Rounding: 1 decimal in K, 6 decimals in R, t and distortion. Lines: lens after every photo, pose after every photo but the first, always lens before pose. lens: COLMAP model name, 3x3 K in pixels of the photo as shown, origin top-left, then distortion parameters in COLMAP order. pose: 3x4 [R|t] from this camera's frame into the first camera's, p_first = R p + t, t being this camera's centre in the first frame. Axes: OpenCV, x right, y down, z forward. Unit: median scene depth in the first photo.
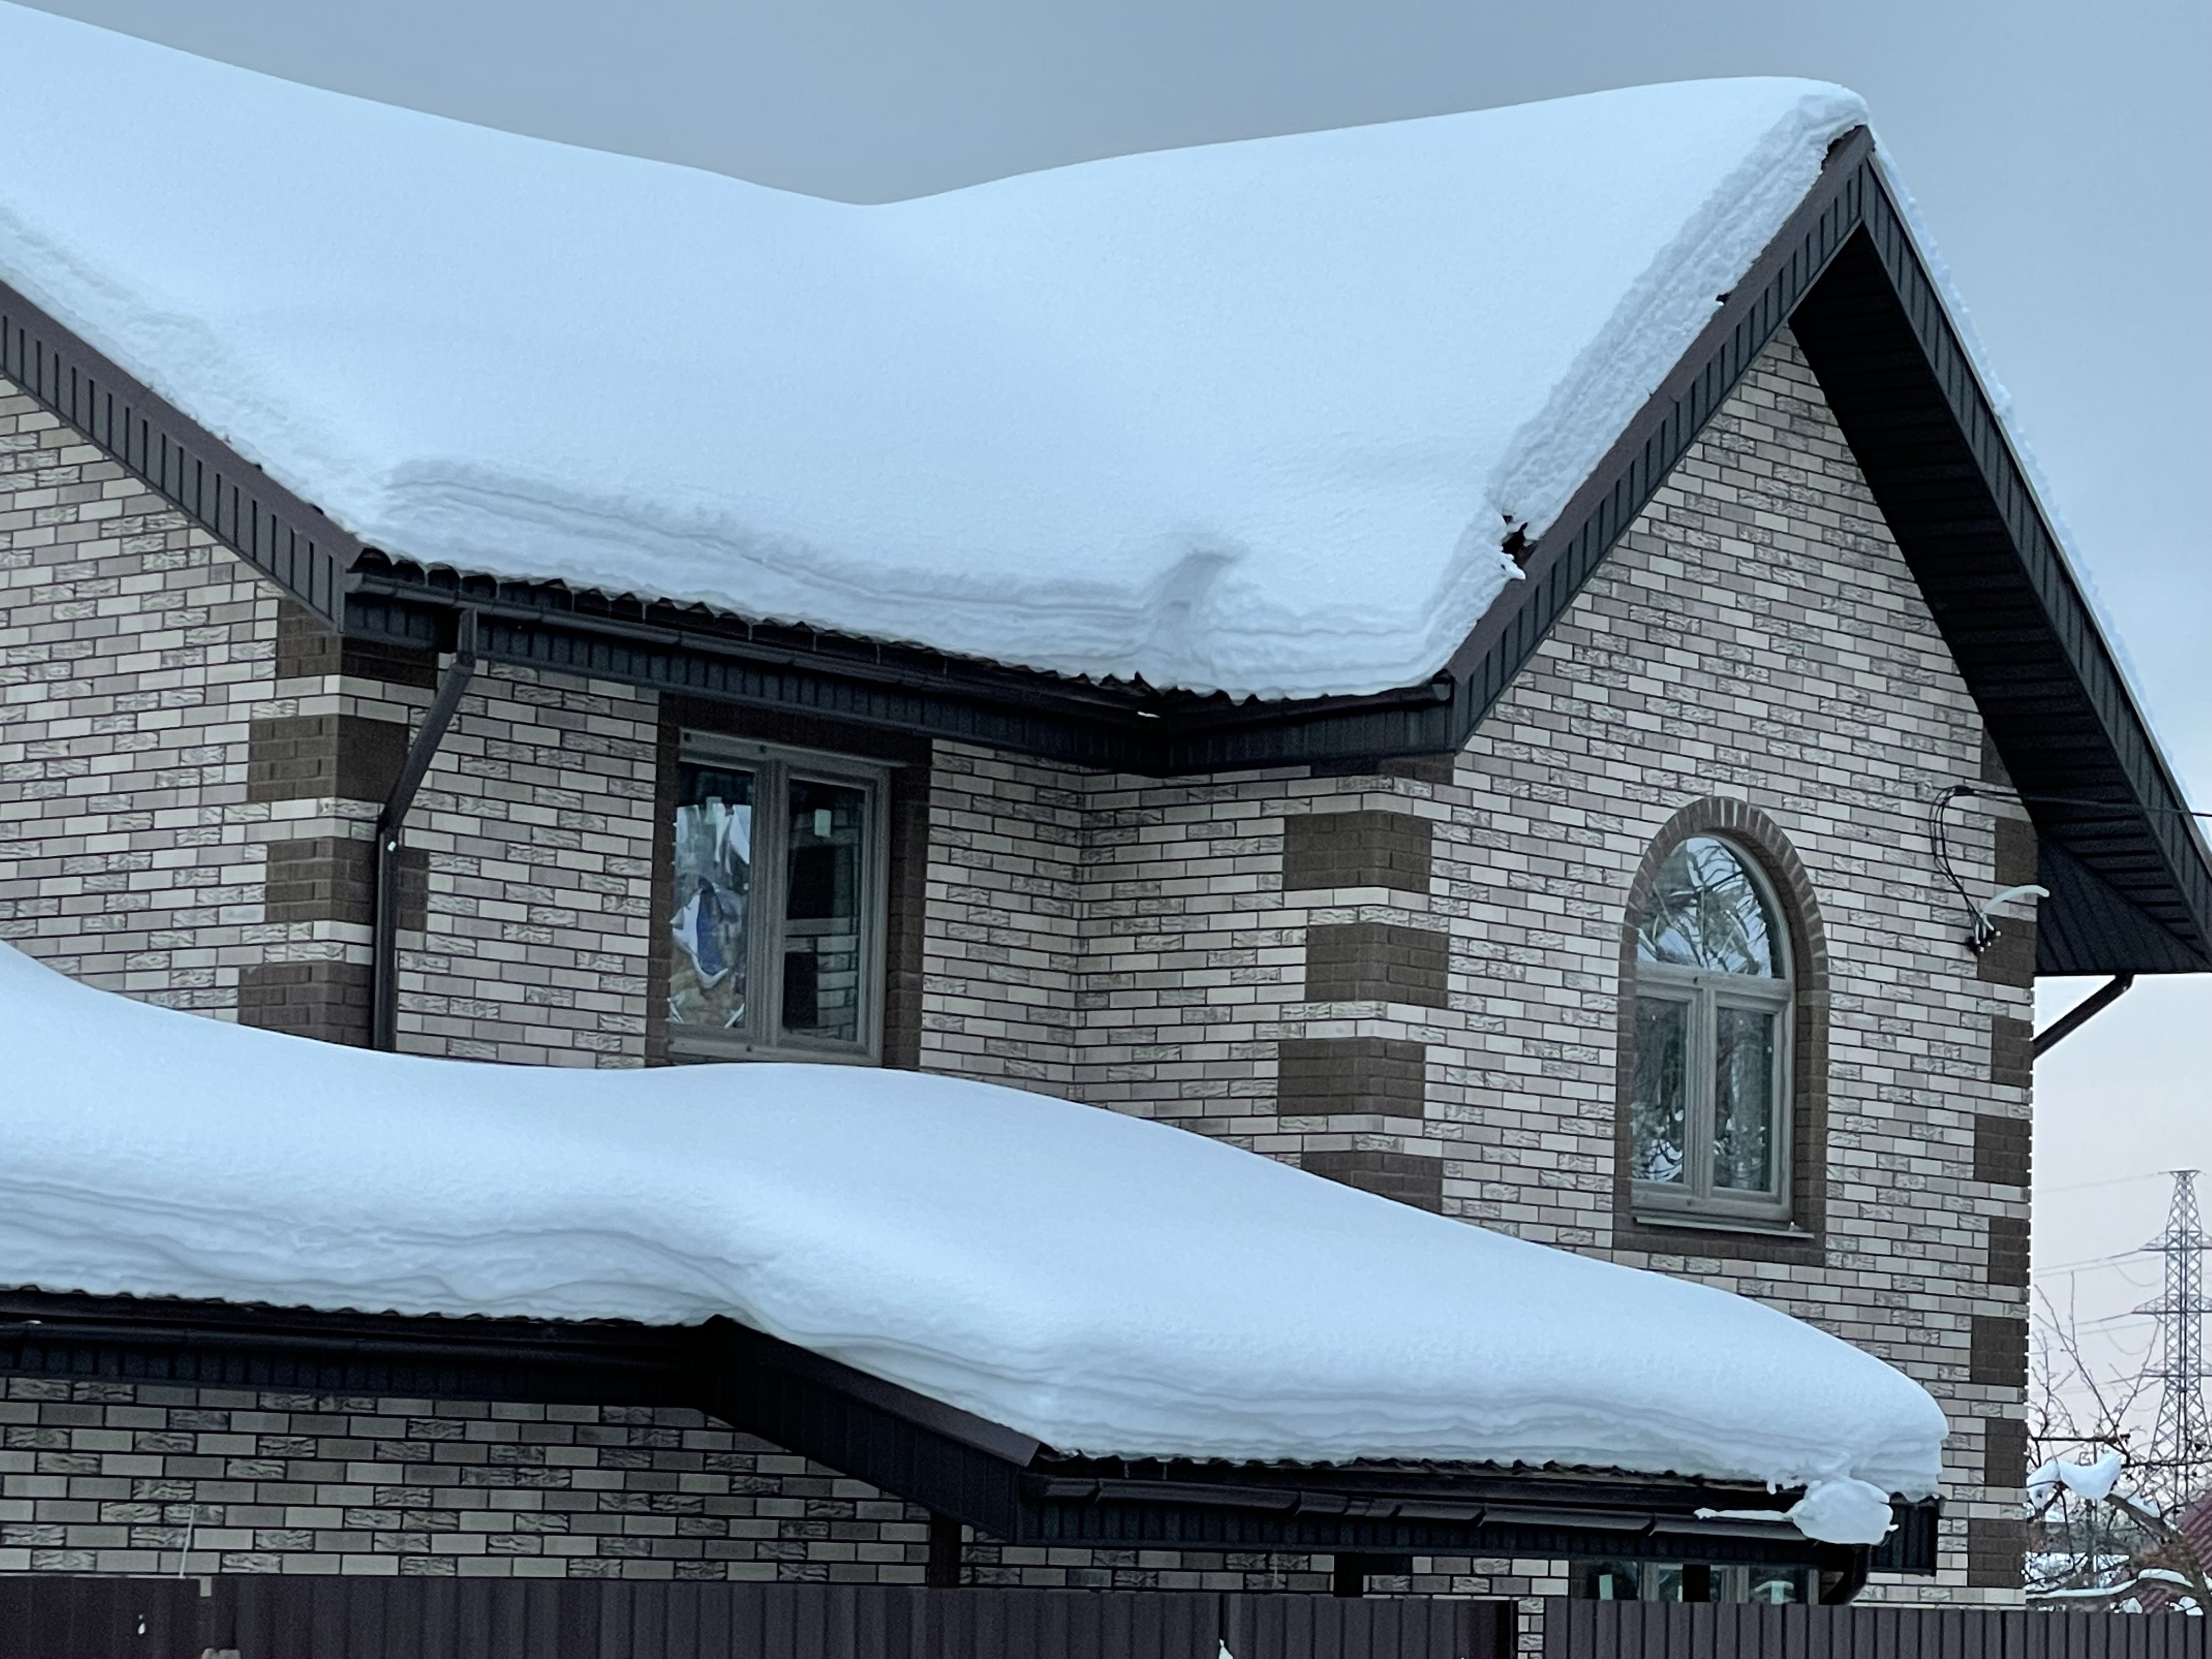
lens RADIAL K [[6372.2, 0, 1098.6], [0, 6372.2, 837.6], [0, 0, 1]] dist [-0.002721, 0.000000]
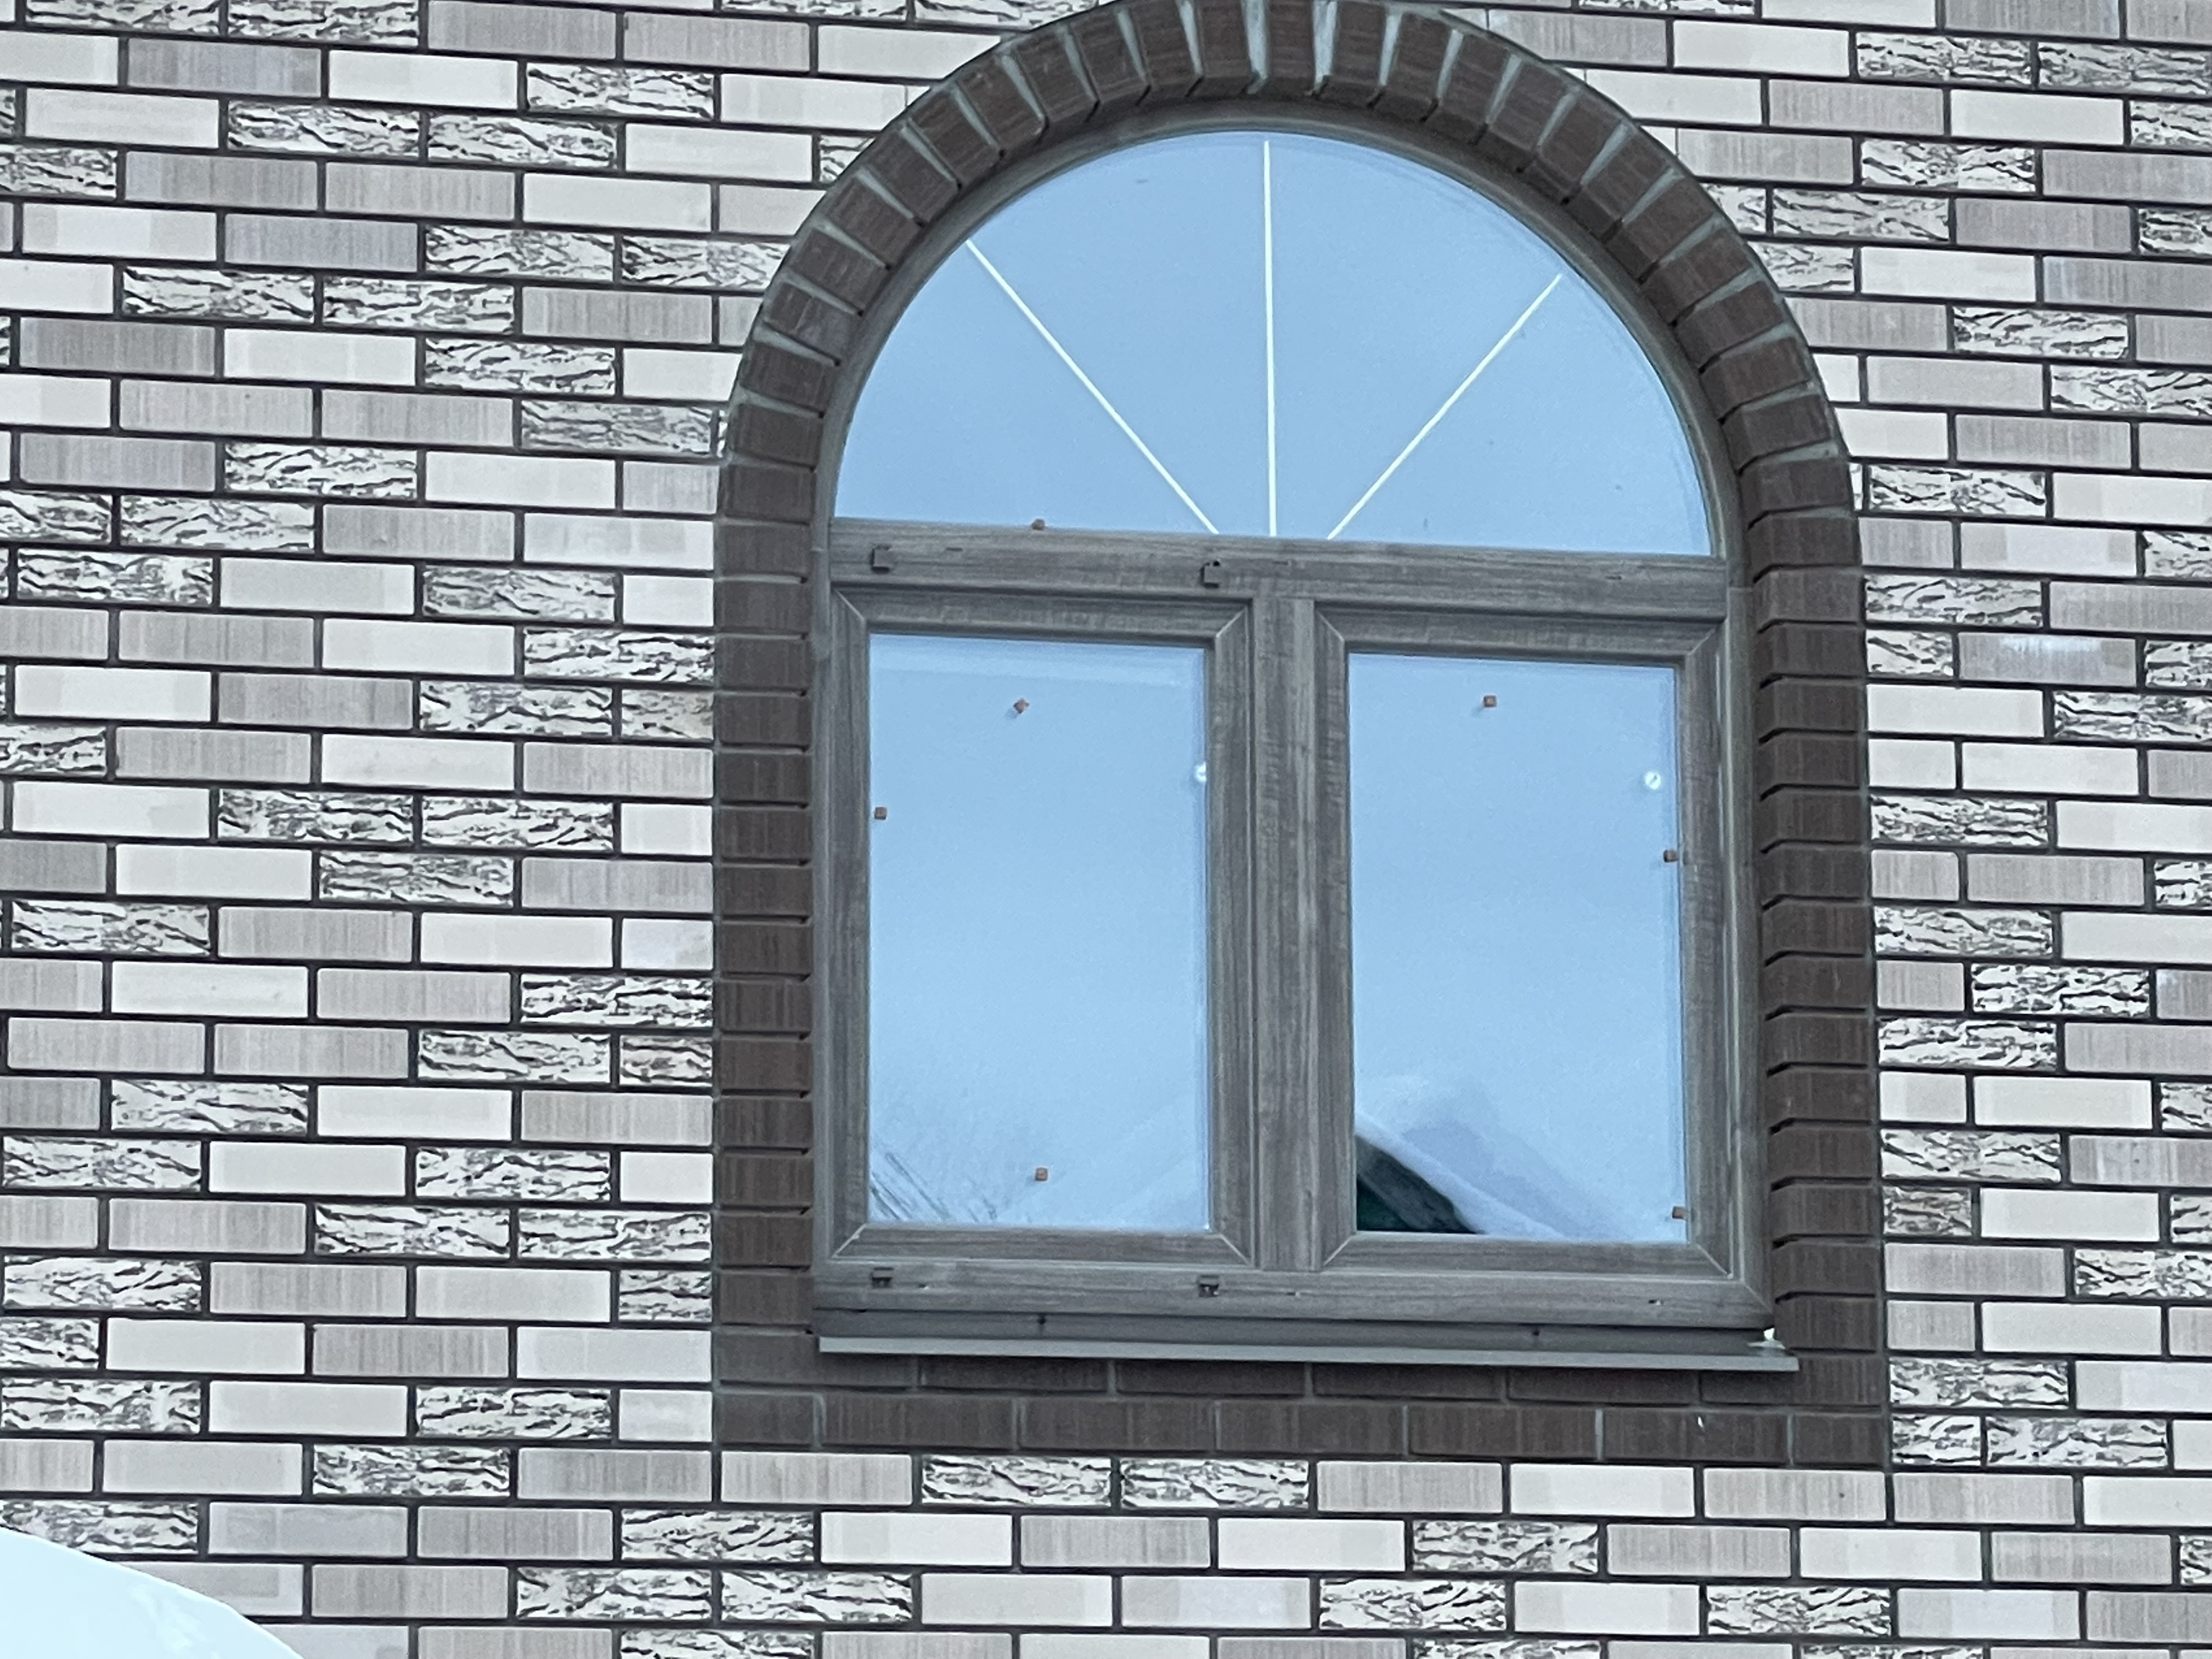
lens RADIAL K [[7782.0, 0, 1106.0], [0, 7782.0, 827.8], [0, 0, 1]] dist [-0.012260, 0.000000]
pose [[0.800189, -0.155876, -0.579138, 0.330539], [0.096581, 0.986523, -0.132078, 0.090523], [0.591920, 0.049754, 0.804459, 0.747072]]
